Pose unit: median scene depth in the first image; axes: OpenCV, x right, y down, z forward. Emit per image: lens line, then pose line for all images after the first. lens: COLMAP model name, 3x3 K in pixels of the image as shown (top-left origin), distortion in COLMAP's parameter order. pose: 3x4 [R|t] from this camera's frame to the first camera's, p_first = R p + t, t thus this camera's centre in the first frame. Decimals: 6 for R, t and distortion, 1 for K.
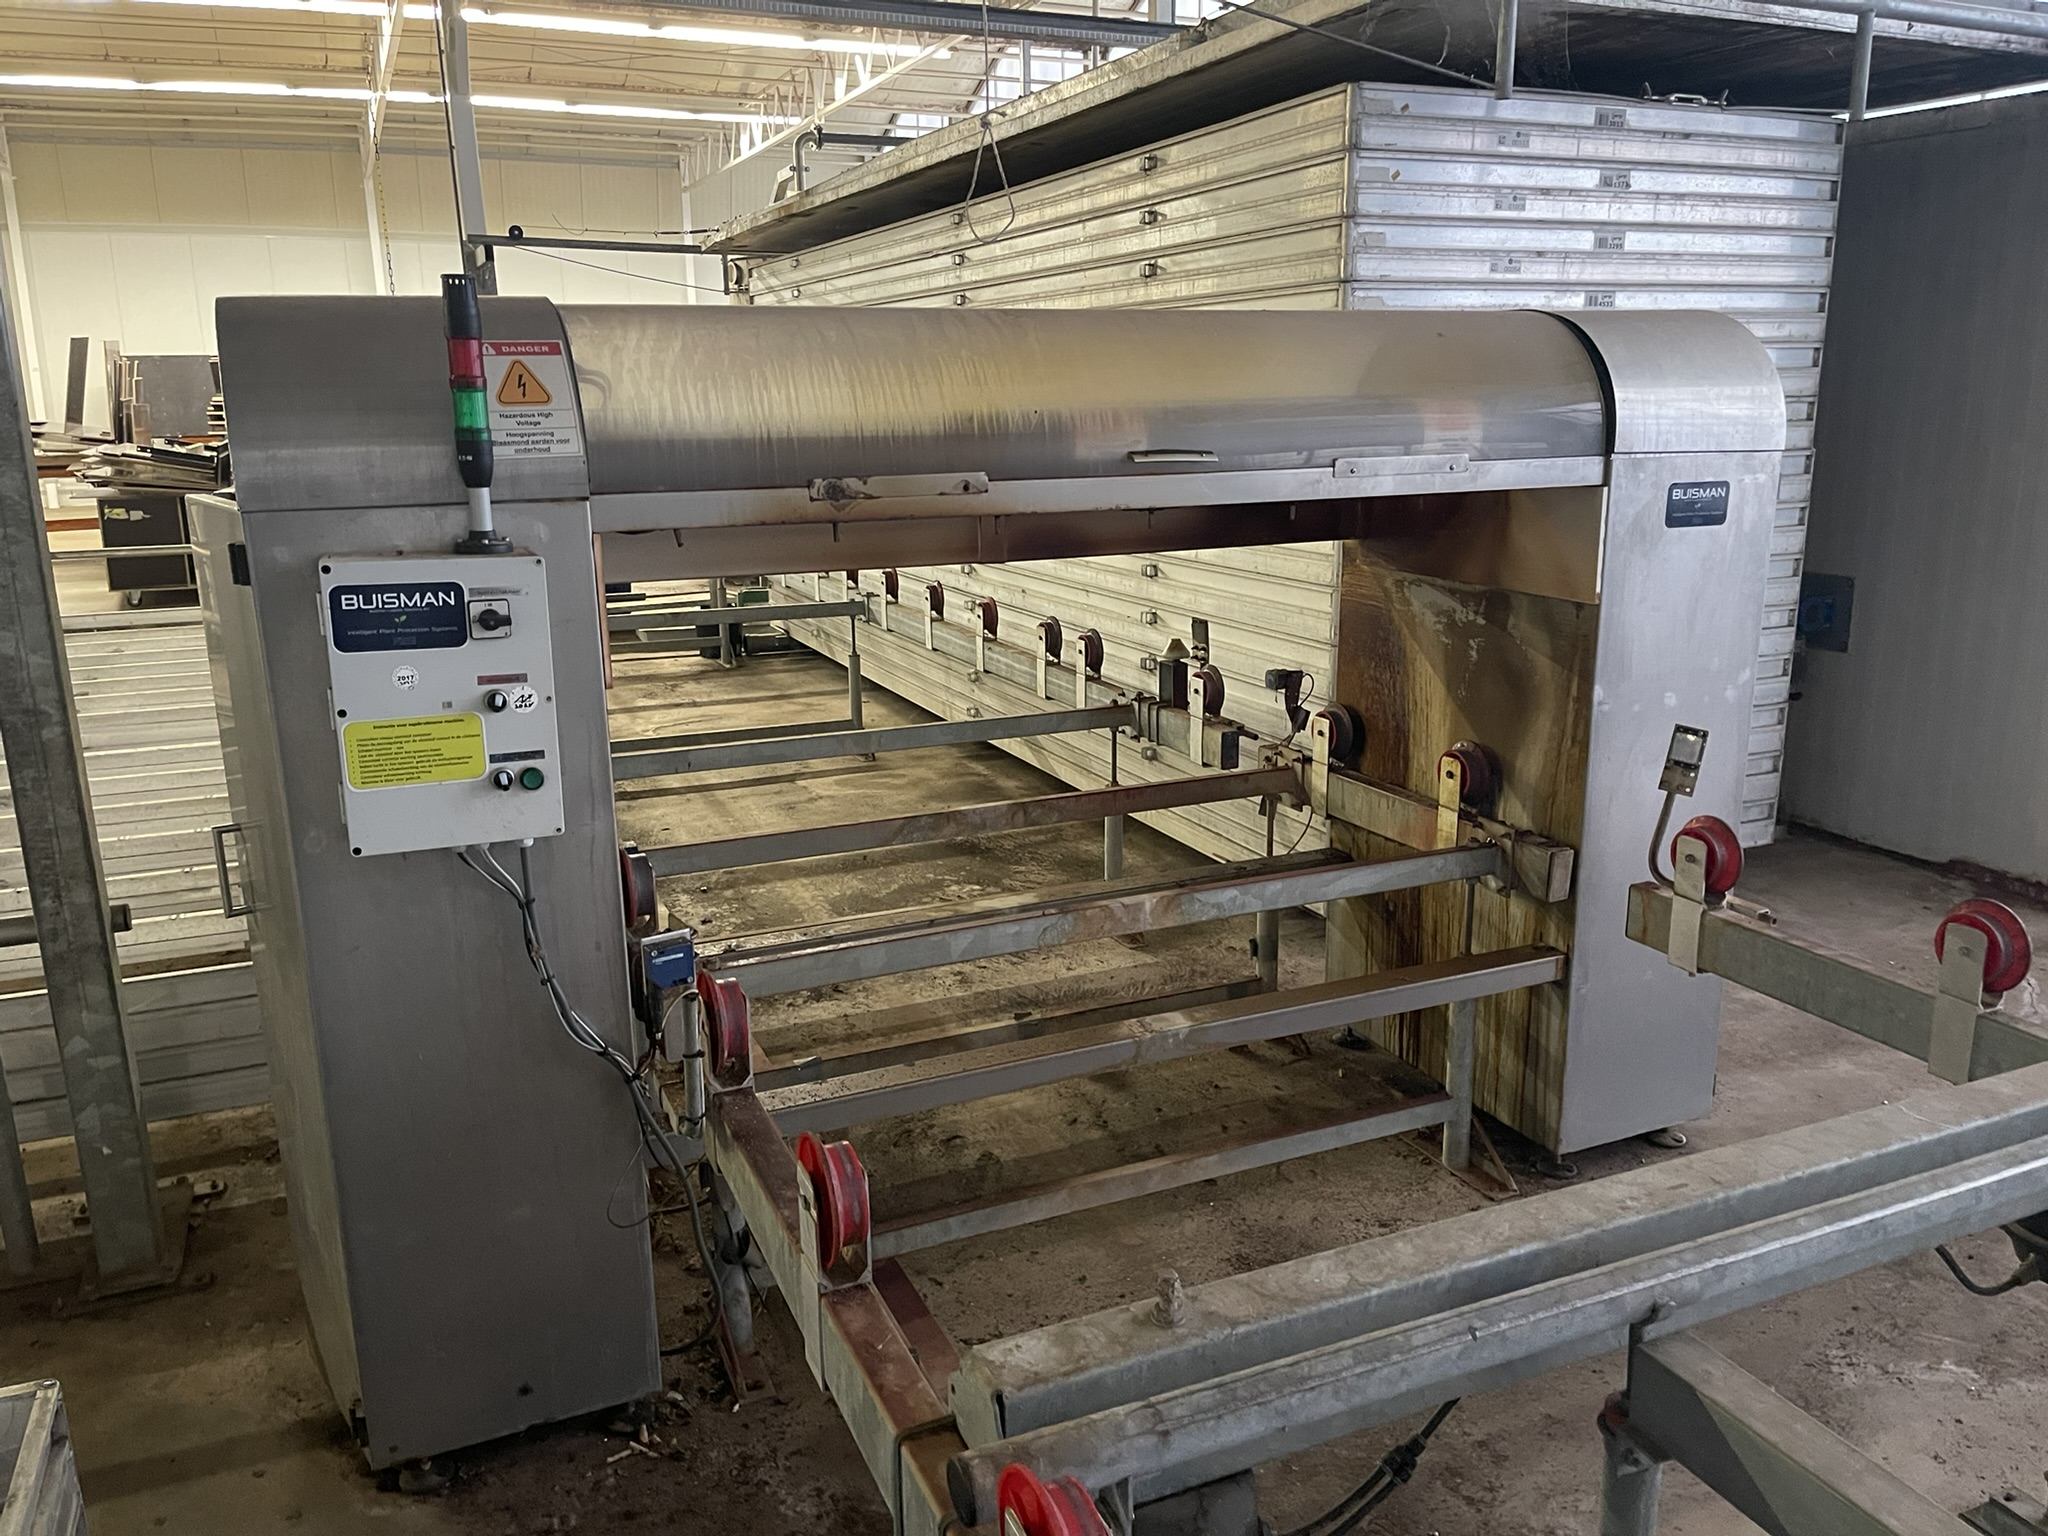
lens RADIAL K [[1560.0, 0, 1035.1], [0, 1560.0, 775.4], [0, 0, 1]] dist [0.036829, -0.002629]
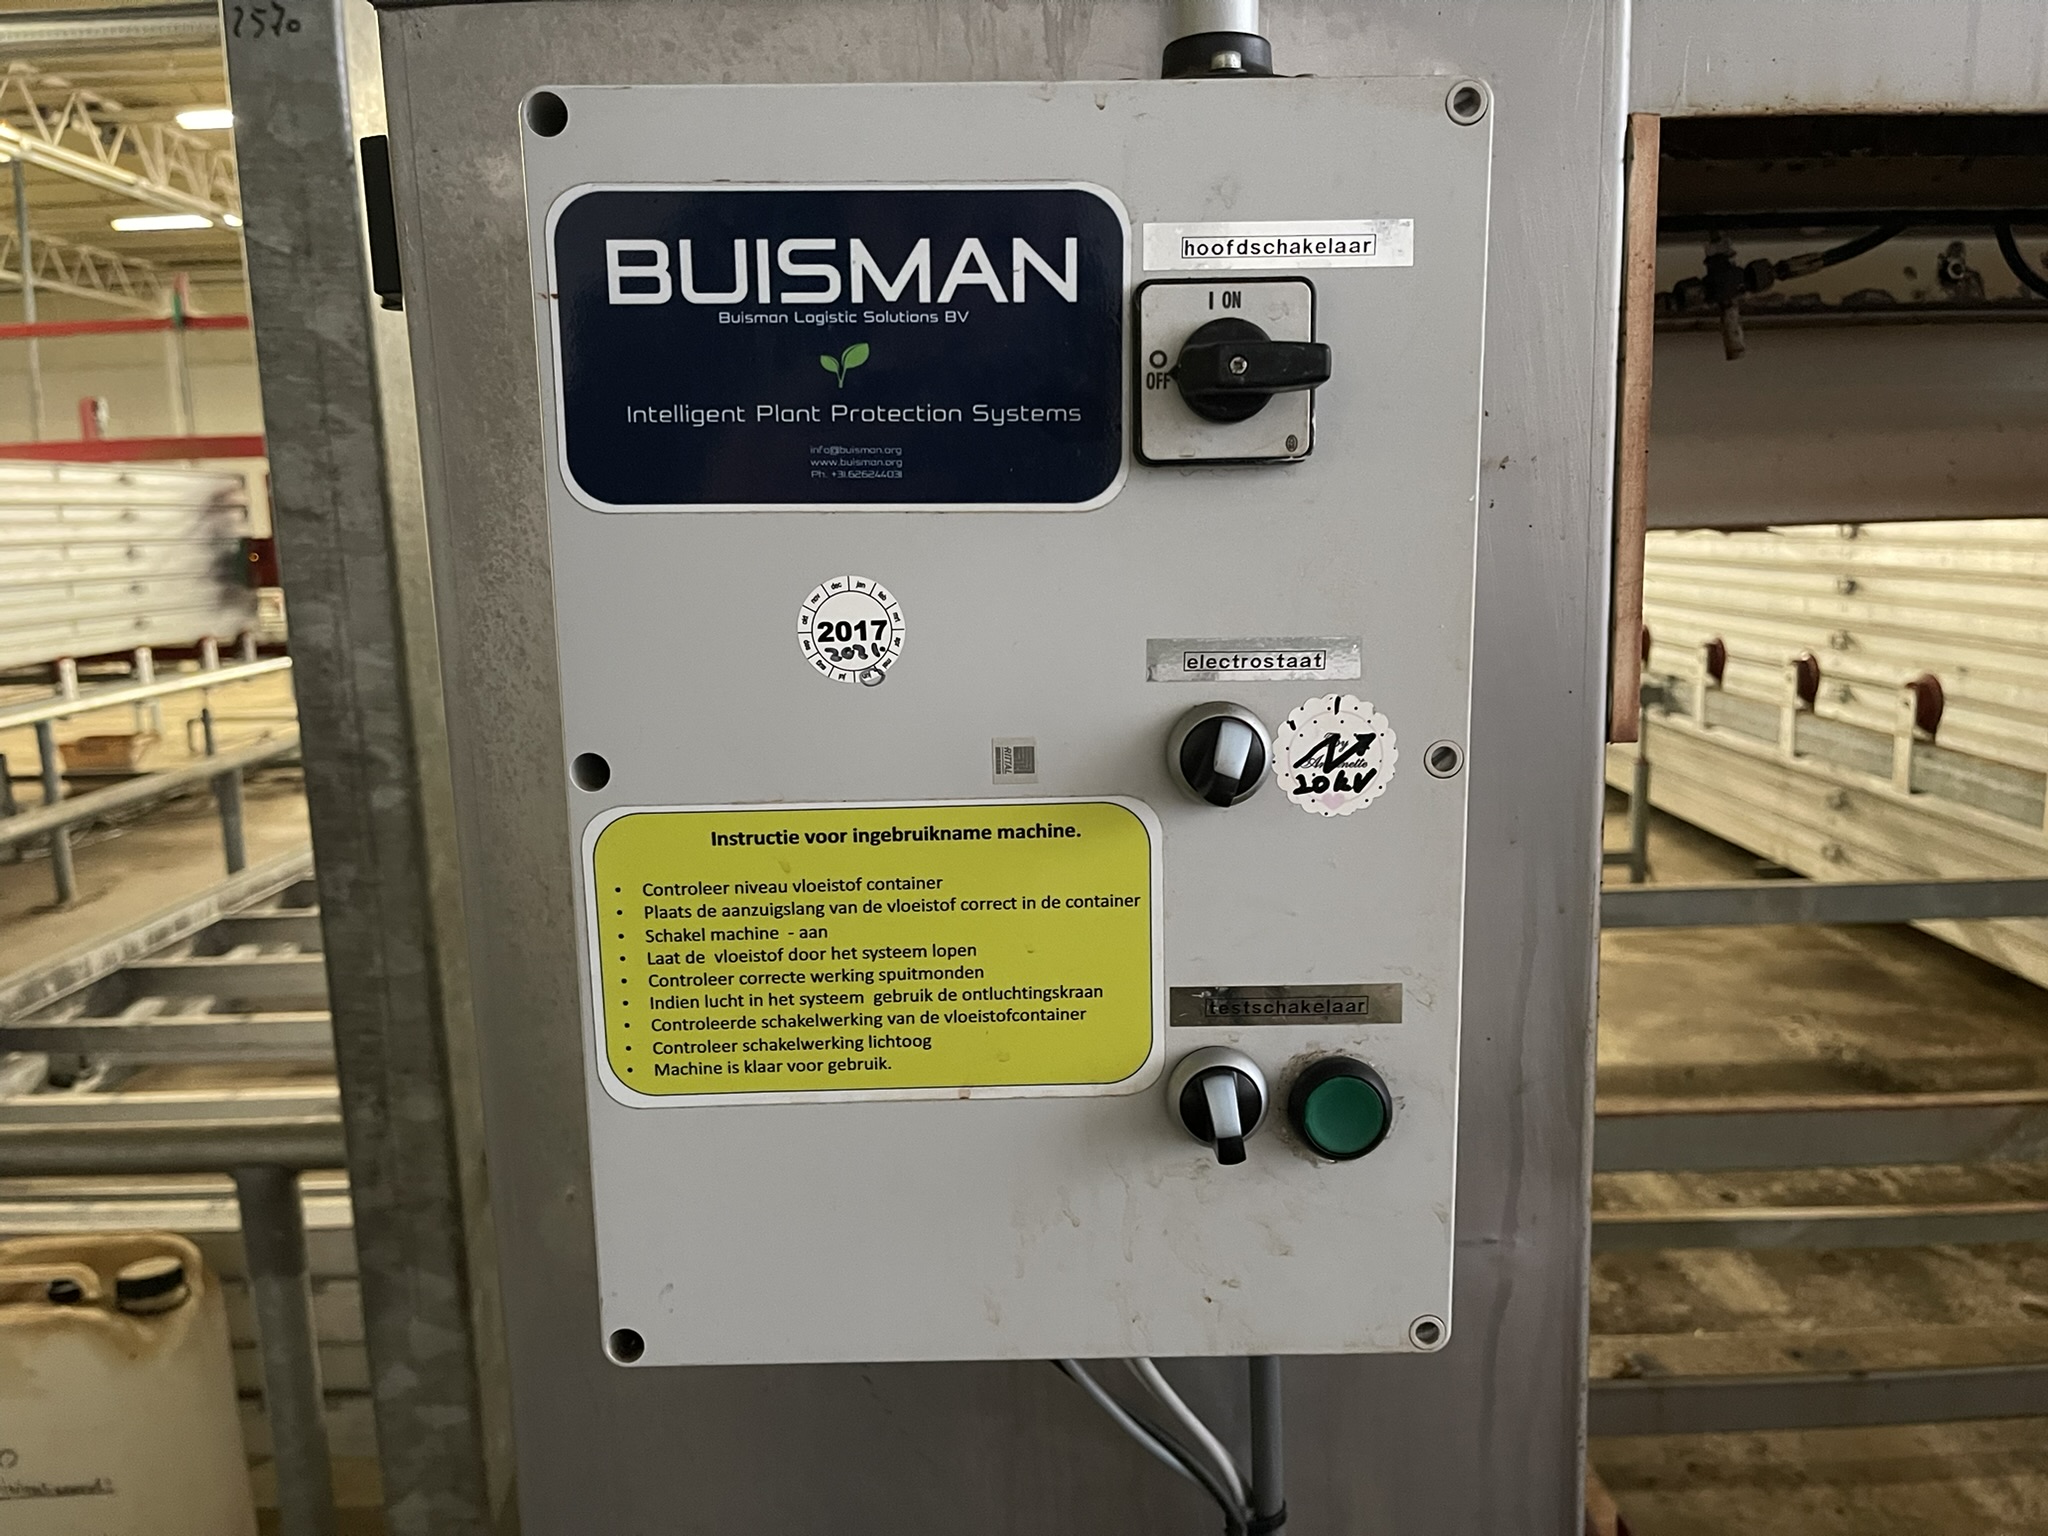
lens RADIAL K [[1545.2, 0, 1042.0], [0, 1545.2, 783.9], [0, 0, 1]] dist [0.088574, -0.121448]
pose [[0.918339, 0.053796, -0.392121, -0.221464], [-0.079631, 0.995574, -0.049909, -0.024009], [0.387701, 0.077059, 0.918559, 0.622586]]
